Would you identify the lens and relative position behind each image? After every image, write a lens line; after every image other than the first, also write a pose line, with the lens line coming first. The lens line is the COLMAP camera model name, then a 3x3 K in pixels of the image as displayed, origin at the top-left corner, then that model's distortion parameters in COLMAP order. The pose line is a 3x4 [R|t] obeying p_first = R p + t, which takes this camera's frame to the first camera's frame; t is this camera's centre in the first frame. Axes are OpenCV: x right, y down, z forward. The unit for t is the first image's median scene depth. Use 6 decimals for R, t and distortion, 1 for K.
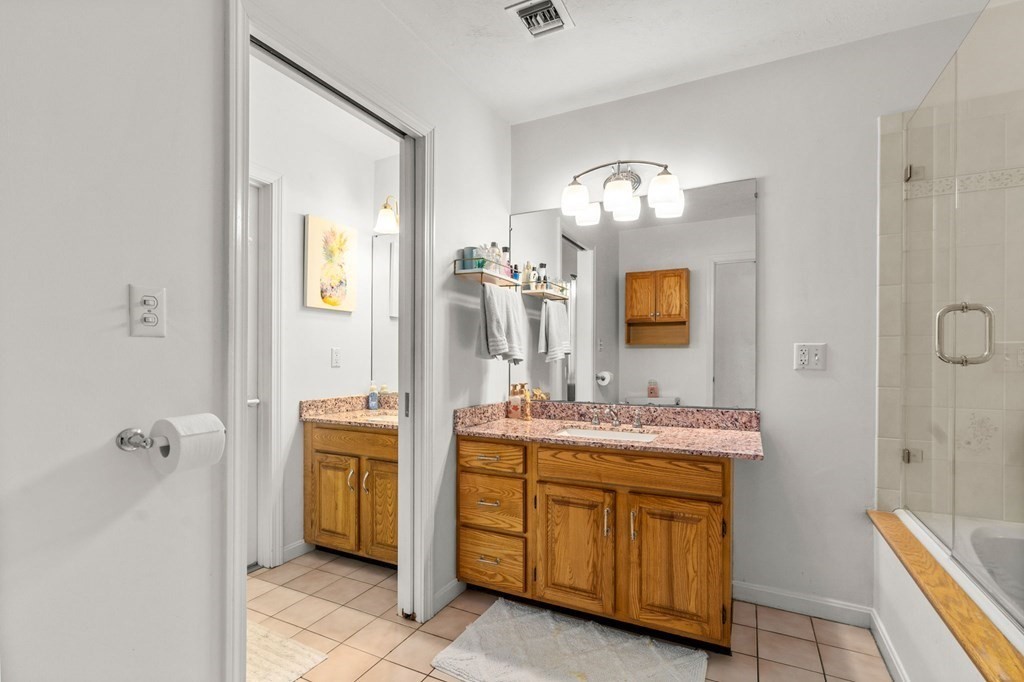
lens RADIAL K [[469.1, 0, 512.3], [0, 469.1, 350.6], [0, 0, 1]] dist [-0.007818, 0.003245]
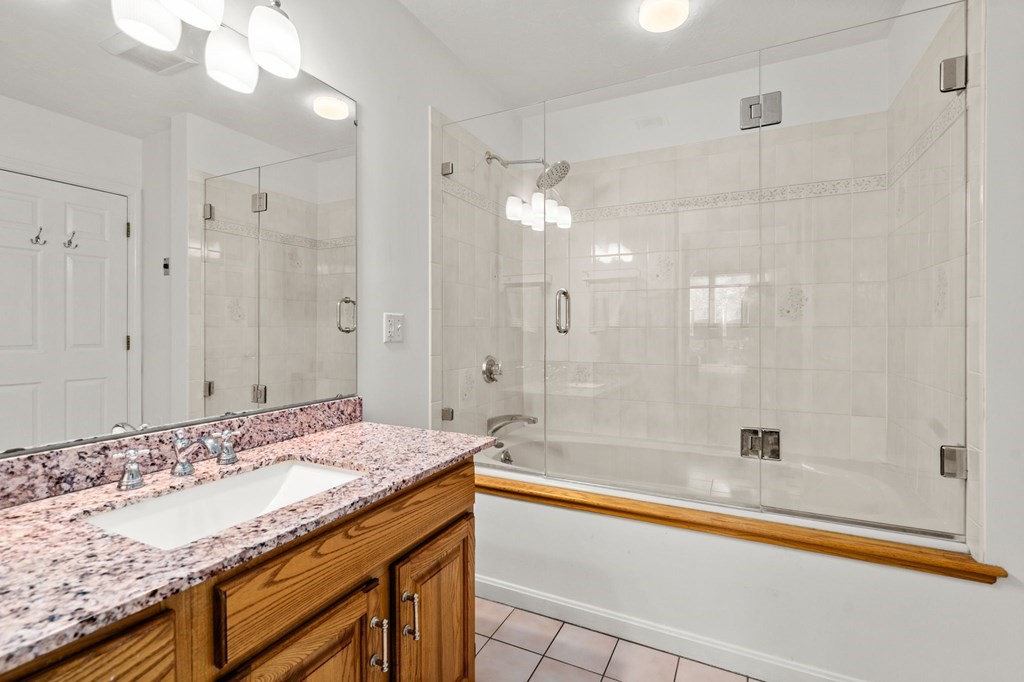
lens RADIAL K [[469.1, 0, 508.9], [0, 469.1, 328.3], [0, 0, 1]] dist [-0.007818, 0.003245]
pose [[0.011114, 0.002325, 0.999936, -0.270278], [-0.009057, 0.999957, -0.002224, 0.012960], [-0.999897, -0.009032, 0.011135, 0.732229]]
